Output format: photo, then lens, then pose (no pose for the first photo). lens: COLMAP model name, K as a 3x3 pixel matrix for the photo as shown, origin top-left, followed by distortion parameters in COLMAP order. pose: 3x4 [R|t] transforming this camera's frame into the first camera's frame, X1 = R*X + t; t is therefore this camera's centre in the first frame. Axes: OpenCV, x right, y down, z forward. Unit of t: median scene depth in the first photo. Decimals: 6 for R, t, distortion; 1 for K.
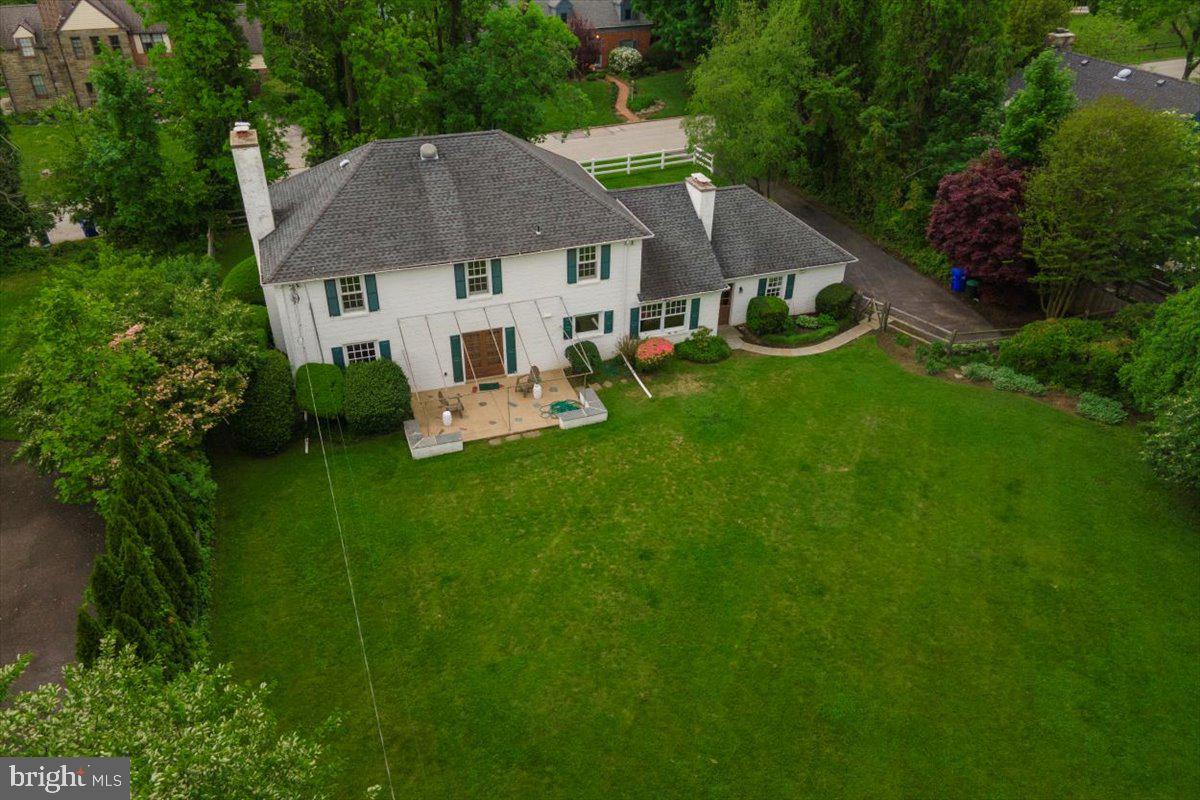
lens RADIAL K [[852.0, 0, 598.1], [0, 852.0, 405.3], [0, 0, 1]] dist [0.037739, -0.001442]
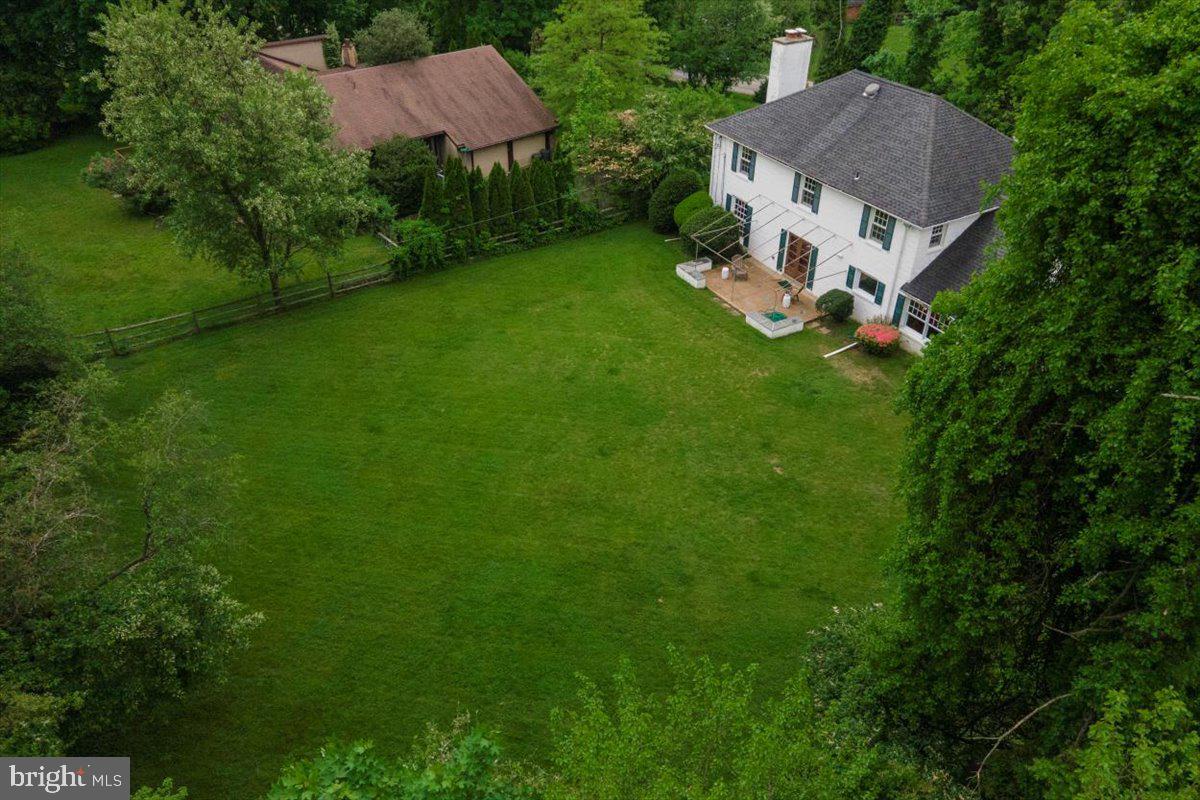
lens RADIAL K [[852.0, 0, 596.4], [0, 852.0, 389.9], [0, 0, 1]] dist [0.037739, -0.001442]
pose [[0.190587, 0.558647, -0.807212, 0.865162], [-0.540922, 0.745951, 0.388536, -0.231993], [0.819195, 0.362589, 0.444353, 0.302599]]
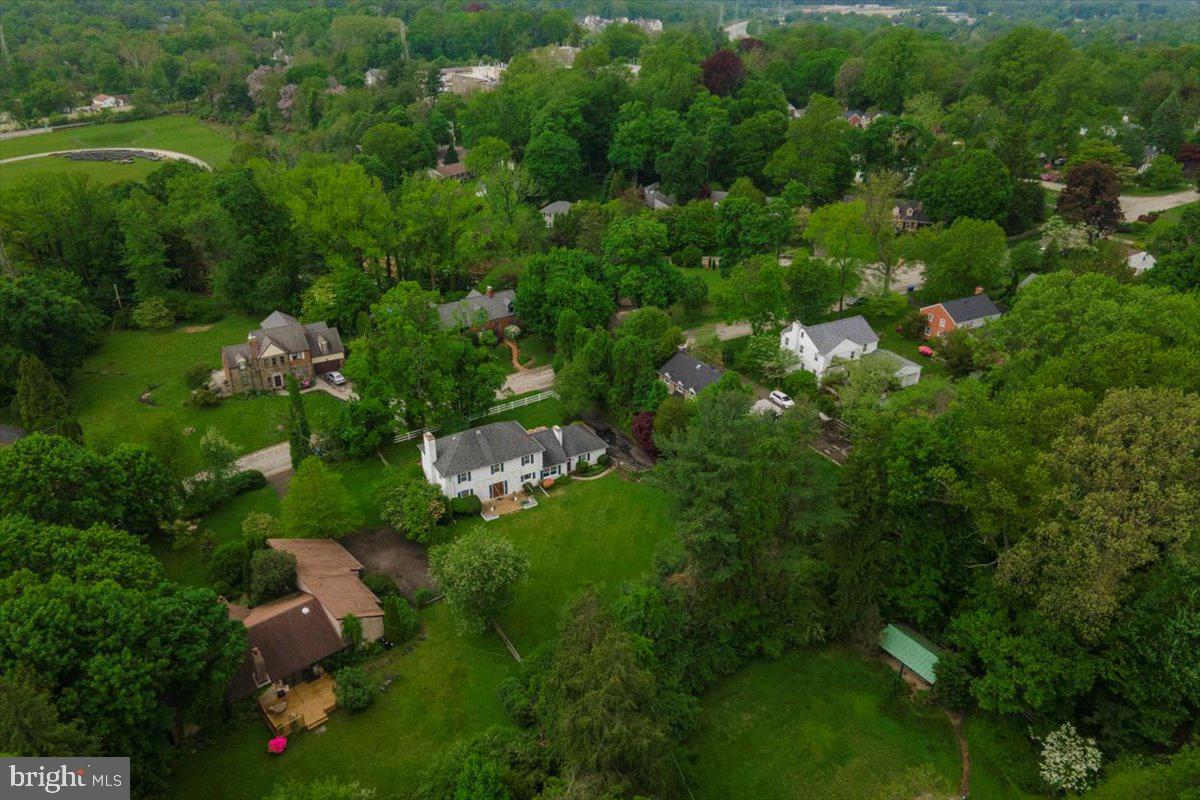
lens RADIAL K [[852.0, 0, 606.3], [0, 852.0, 394.2], [0, 0, 1]] dist [0.037739, -0.001442]
pose [[0.981515, -0.084286, 0.171827, -0.258694], [0.104155, 0.988449, -0.110096, -0.016498], [-0.160562, 0.125958, 0.978956, -2.362421]]
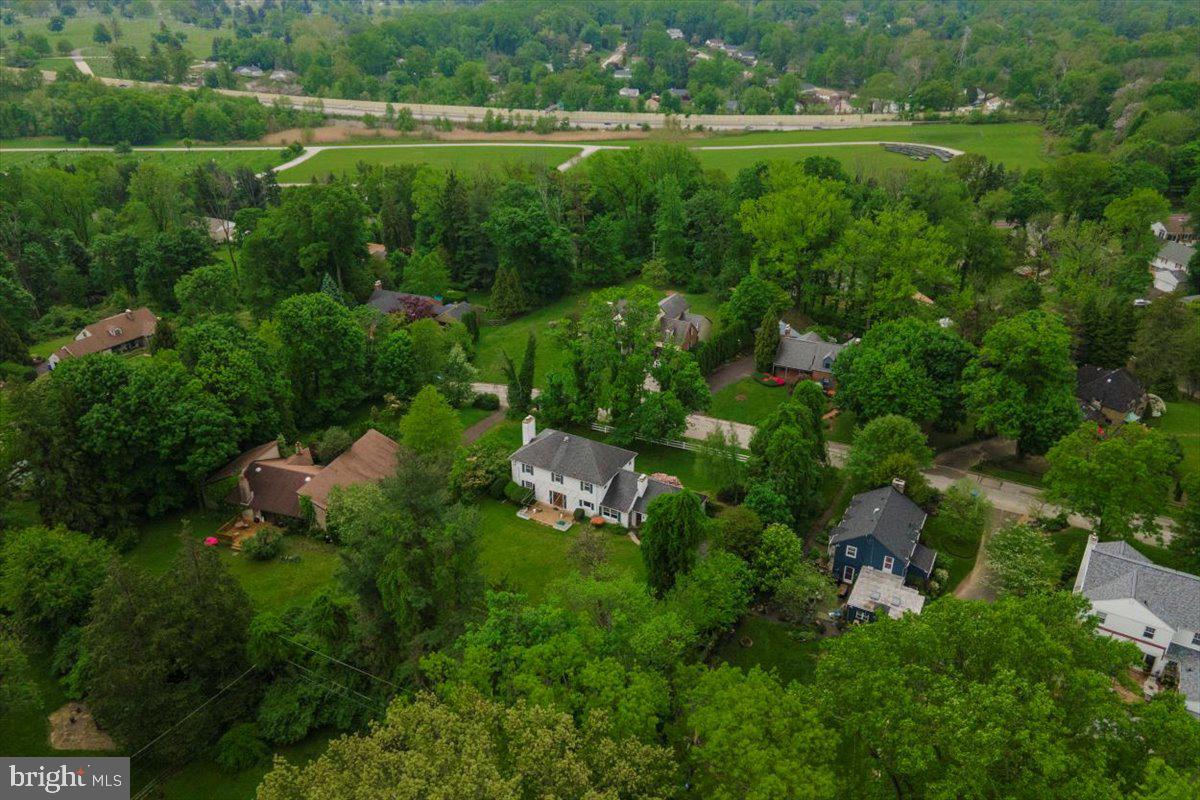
lens RADIAL K [[852.0, 0, 594.9], [0, 852.0, 411.4], [0, 0, 1]] dist [0.037739, -0.001442]
pose [[0.669889, 0.339740, -0.660171, 1.999499], [-0.409072, 0.910921, 0.053689, -0.598295], [0.619604, 0.234092, 0.749194, -1.447434]]
